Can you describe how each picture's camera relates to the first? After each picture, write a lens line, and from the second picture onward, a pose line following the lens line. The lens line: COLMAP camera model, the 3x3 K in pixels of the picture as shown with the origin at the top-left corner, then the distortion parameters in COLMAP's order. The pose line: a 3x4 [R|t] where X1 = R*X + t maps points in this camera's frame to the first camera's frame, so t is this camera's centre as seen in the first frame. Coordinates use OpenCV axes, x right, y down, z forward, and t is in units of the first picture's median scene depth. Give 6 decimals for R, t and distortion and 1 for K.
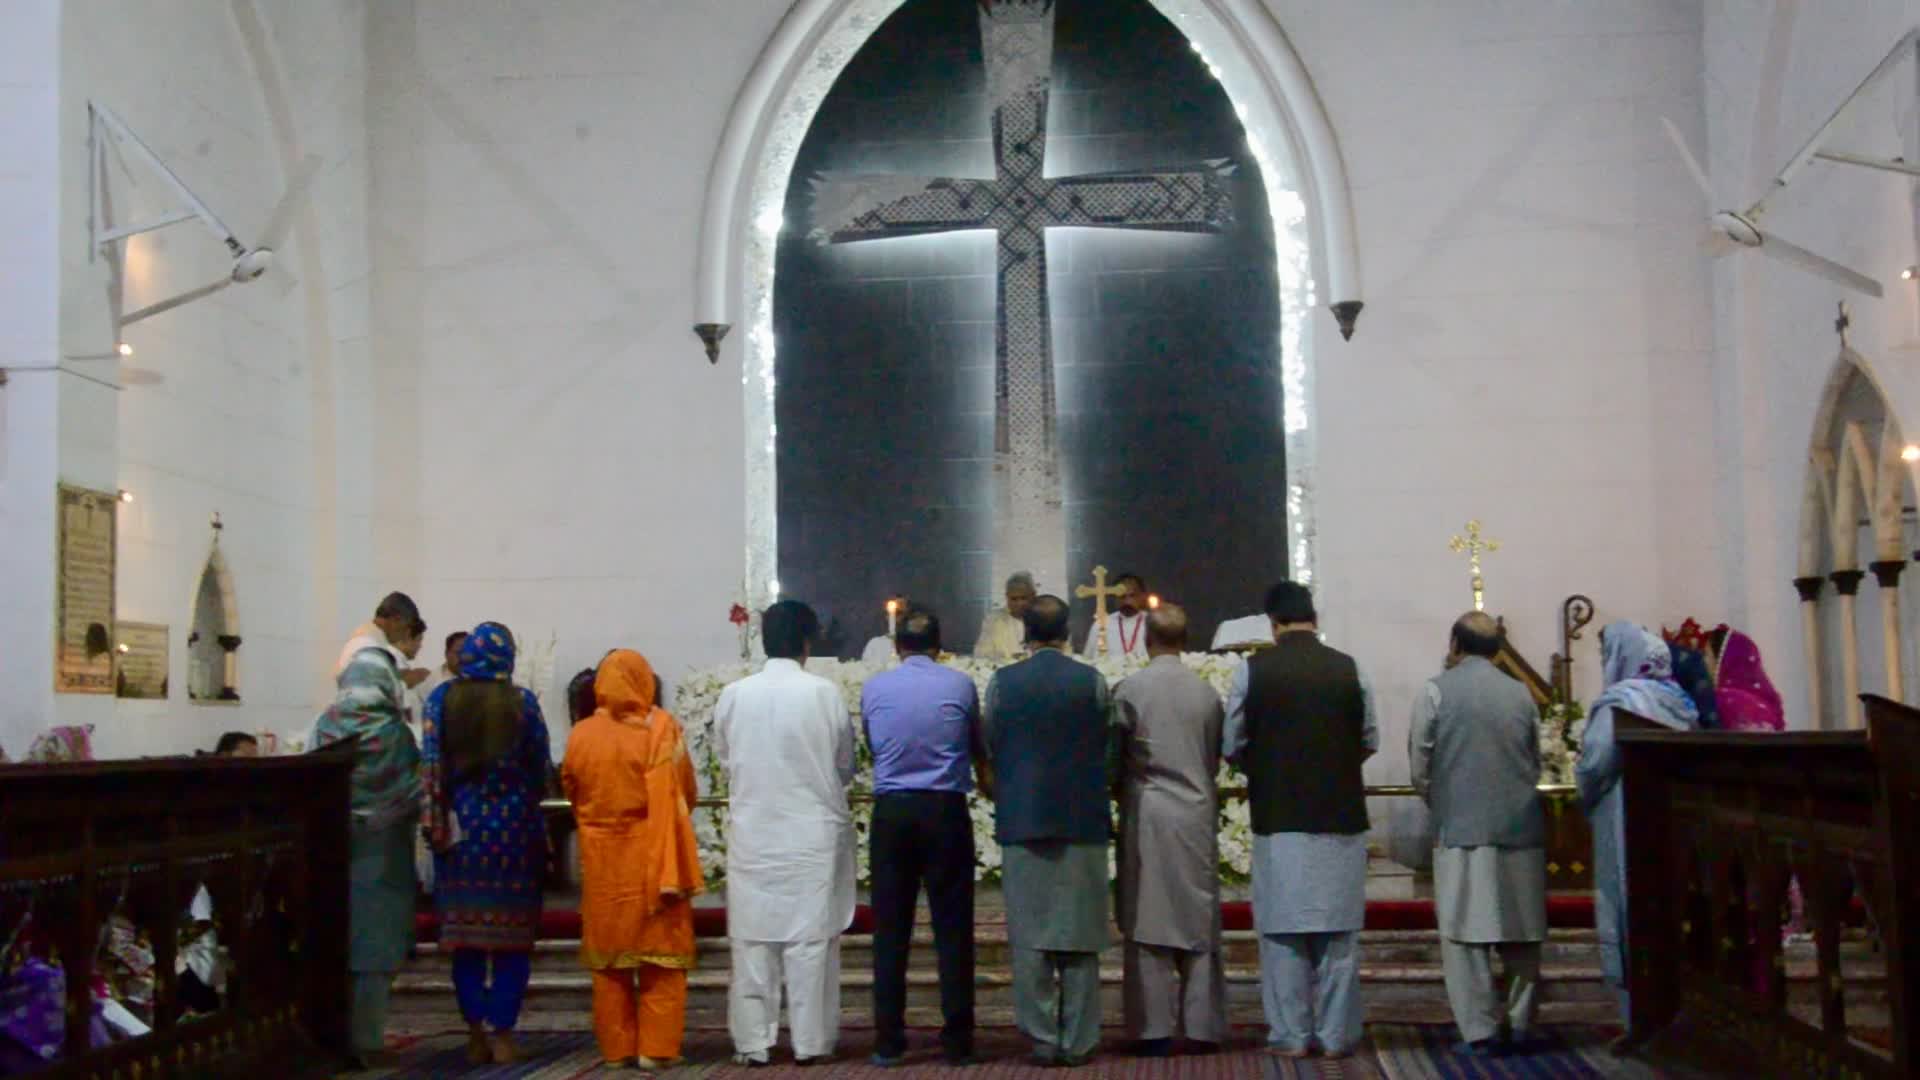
lens RADIAL K [[2239.2, 0, 958.4], [0, 2239.2, 531.4], [0, 0, 1]] dist [0.011227, 0.205861]
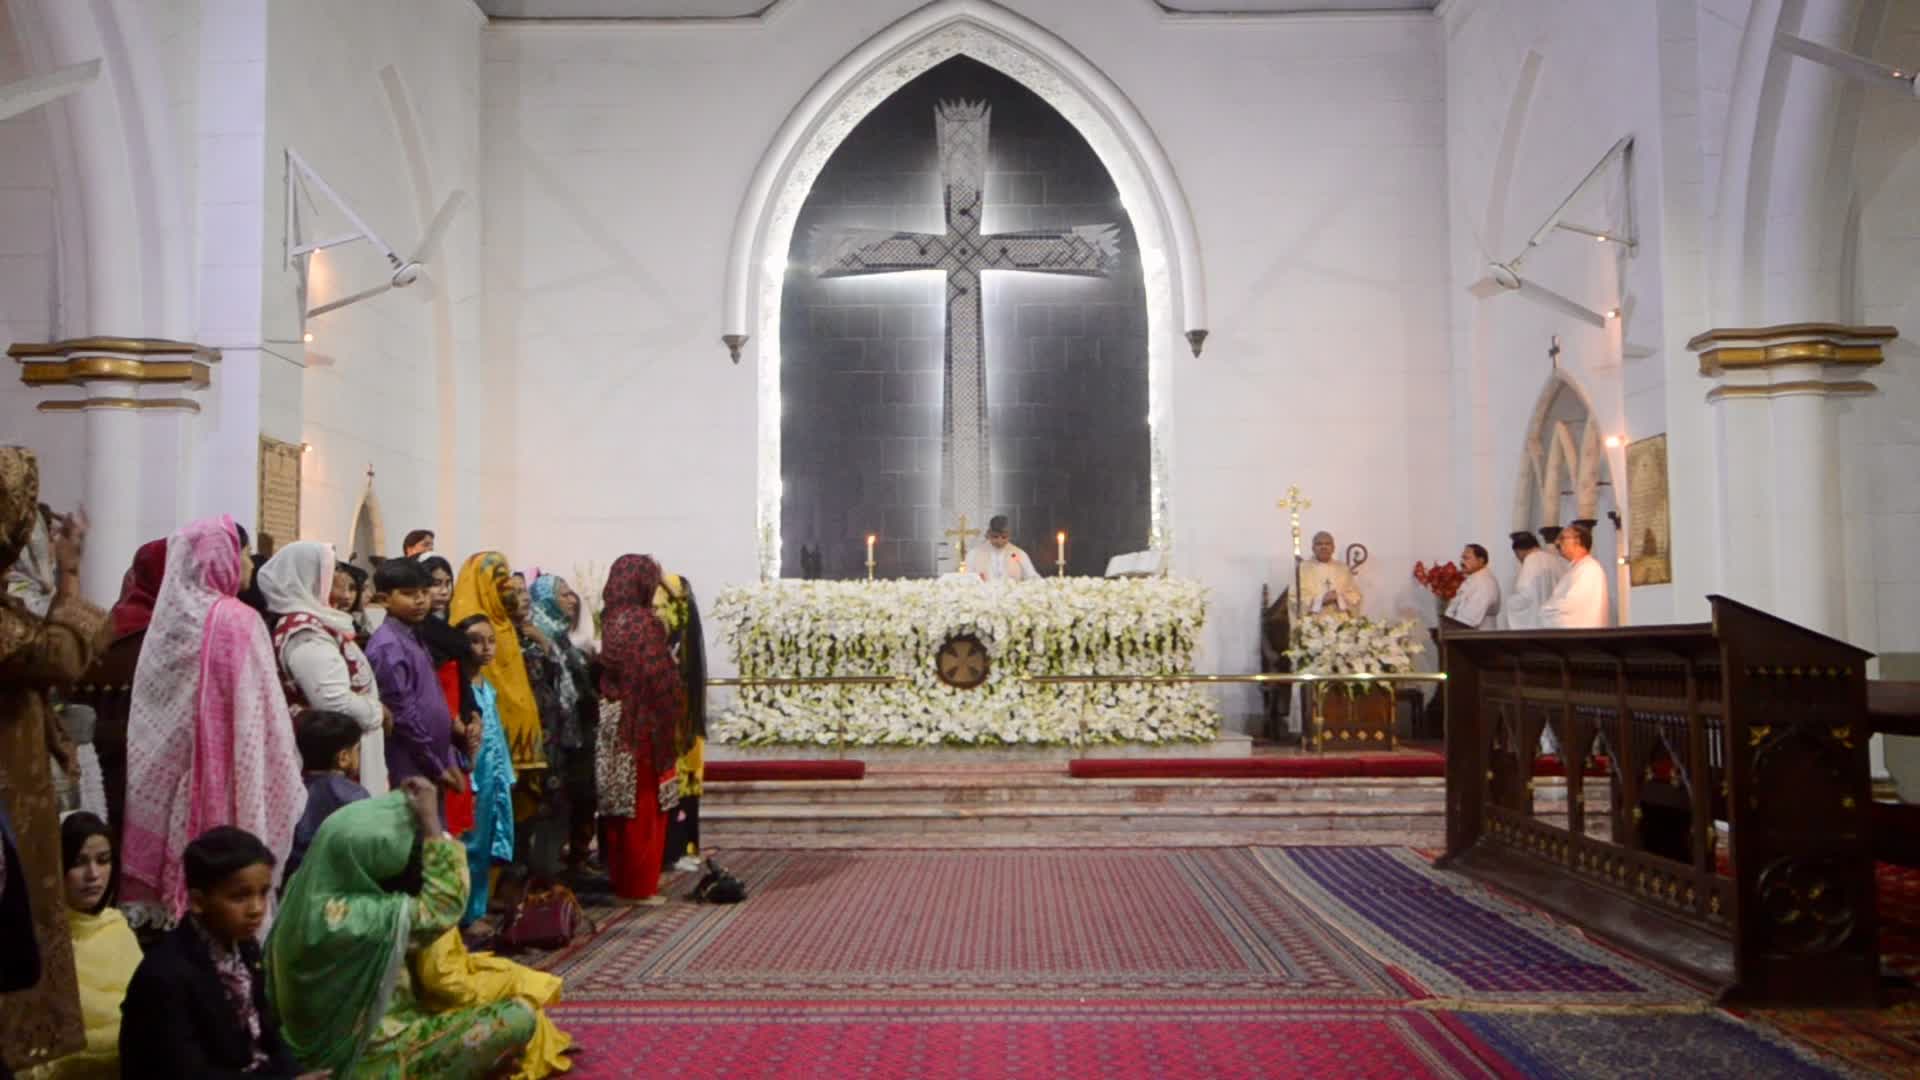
lens RADIAL K [[1561.9, 0, 960.0], [0, 1561.9, 540.0], [0, 0, 1]] dist [0.001085, 0.002154]
pose [[0.997779, 0.016615, 0.064514, -0.033572], [-0.018042, 0.999604, 0.021599, 0.009498], [-0.064129, -0.022715, 0.997683, 0.039707]]
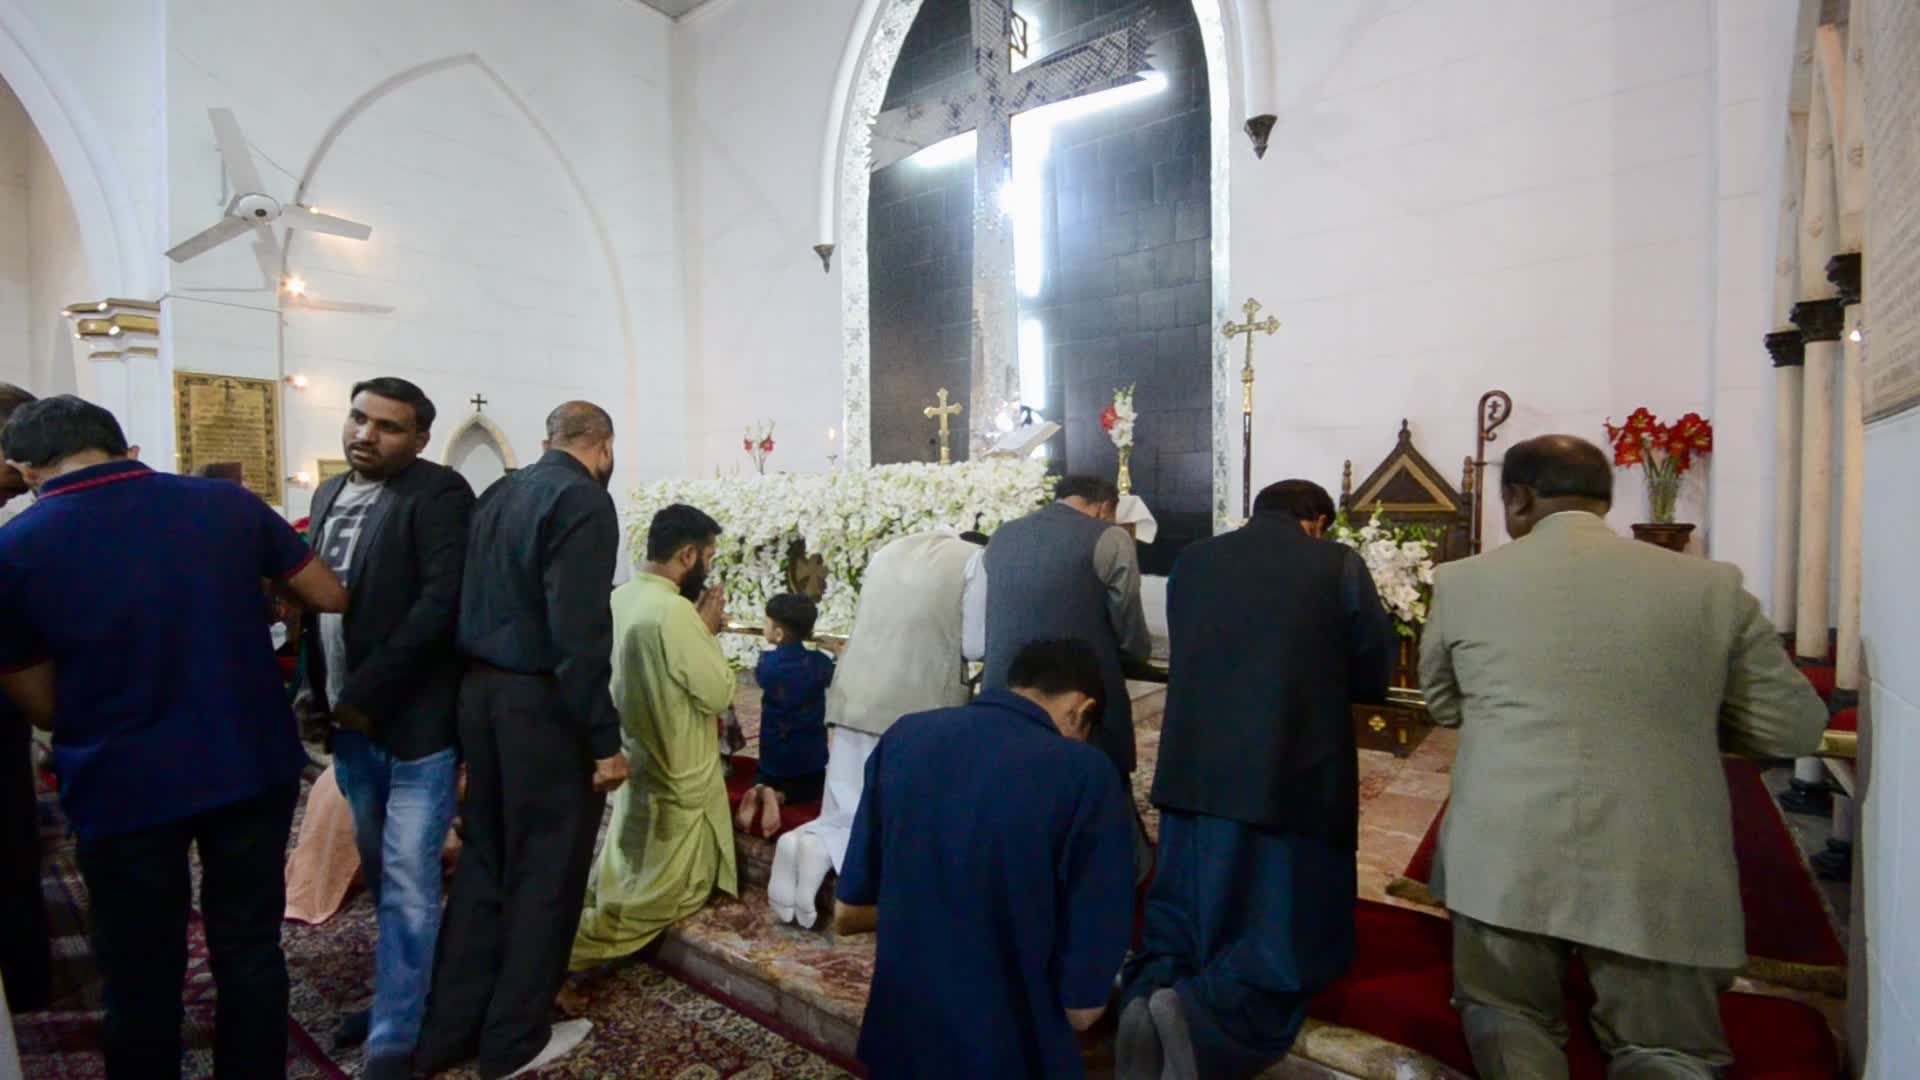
lens RADIAL K [[864.5, 0, 945.8], [0, 864.5, 539.4], [0, 0, 1]] dist [0.009715, -0.010353]
pose [[0.833484, 0.025449, -0.551958, 0.276943], [0.045784, 0.992323, 0.114889, 0.036389], [0.550644, -0.121030, 0.825920, 0.570260]]
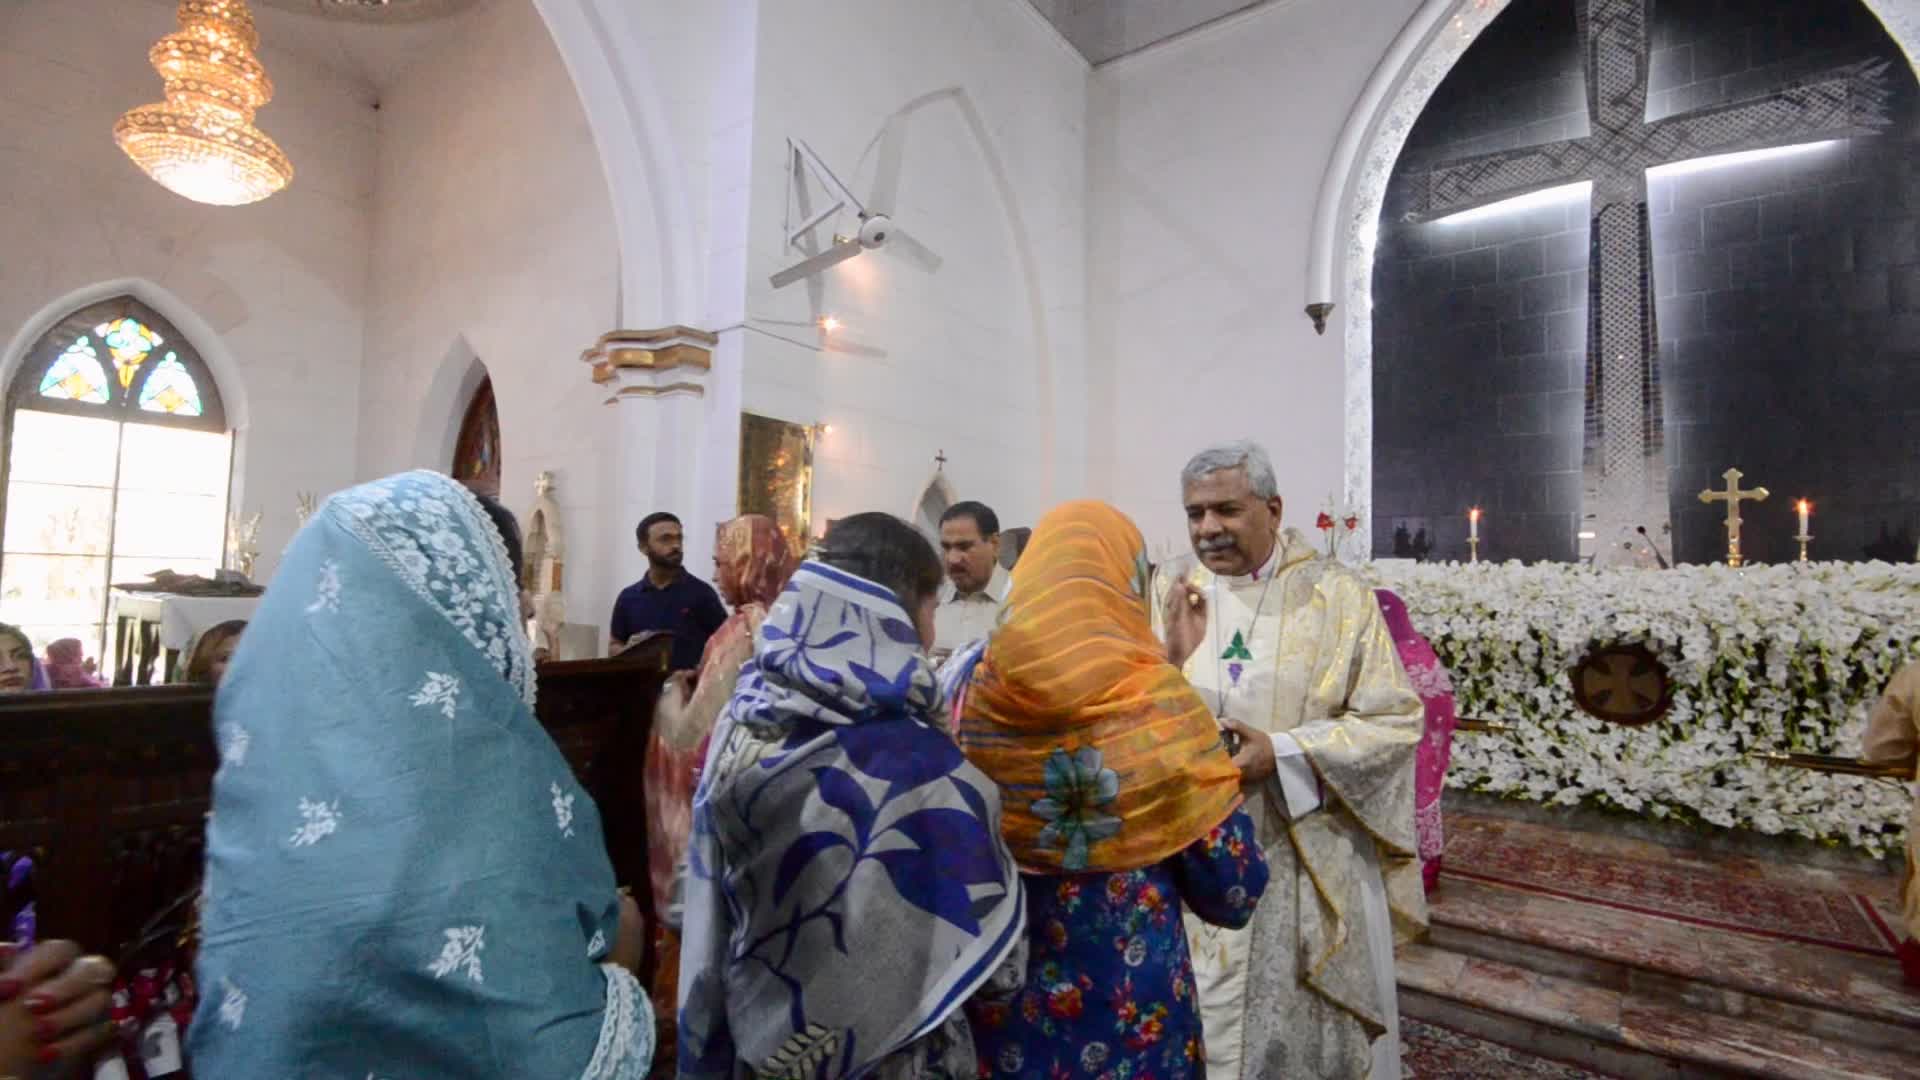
lens RADIAL K [[864.5, 0, 945.8], [0, 864.5, 539.4], [0, 0, 1]] dist [0.009715, -0.010353]
pose [[0.831629, 0.014536, -0.555142, -0.008069], [0.005616, 0.999386, 0.034581, 0.027329], [0.555304, -0.031876, 0.831036, 0.461857]]
